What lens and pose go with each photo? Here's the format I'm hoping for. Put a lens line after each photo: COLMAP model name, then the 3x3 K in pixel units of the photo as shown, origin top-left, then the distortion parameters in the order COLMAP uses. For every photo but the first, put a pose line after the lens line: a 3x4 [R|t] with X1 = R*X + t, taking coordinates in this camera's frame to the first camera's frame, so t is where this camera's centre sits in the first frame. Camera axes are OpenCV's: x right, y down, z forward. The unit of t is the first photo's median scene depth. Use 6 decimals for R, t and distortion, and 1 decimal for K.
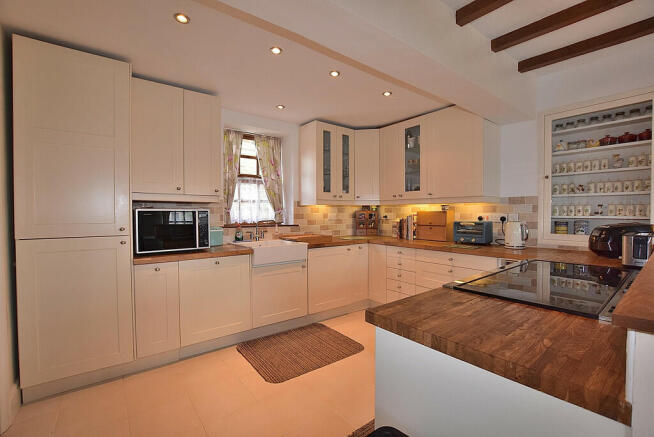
lens RADIAL K [[293.4, 0, 327.0], [0, 293.4, 218.5], [0, 0, 1]] dist [-0.024994, 0.000016]
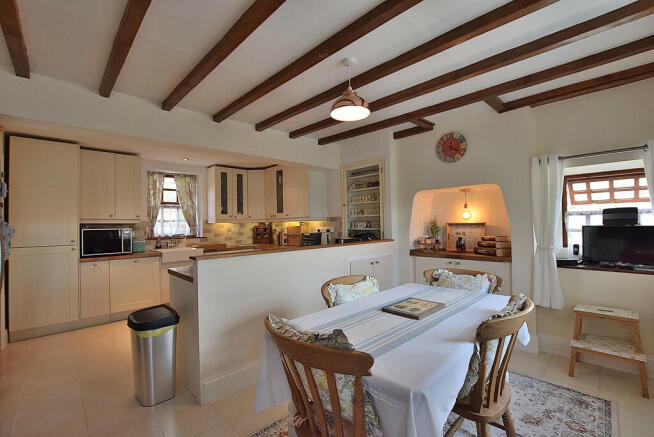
lens RADIAL K [[293.4, 0, 327.0], [0, 293.4, 218.5], [0, 0, 1]] dist [-0.024994, 0.000016]
pose [[0.995300, -0.014212, 0.095789, 0.367944], [0.018027, 0.999074, -0.039077, -0.002063], [-0.095145, 0.040620, 0.994634, -0.491593]]
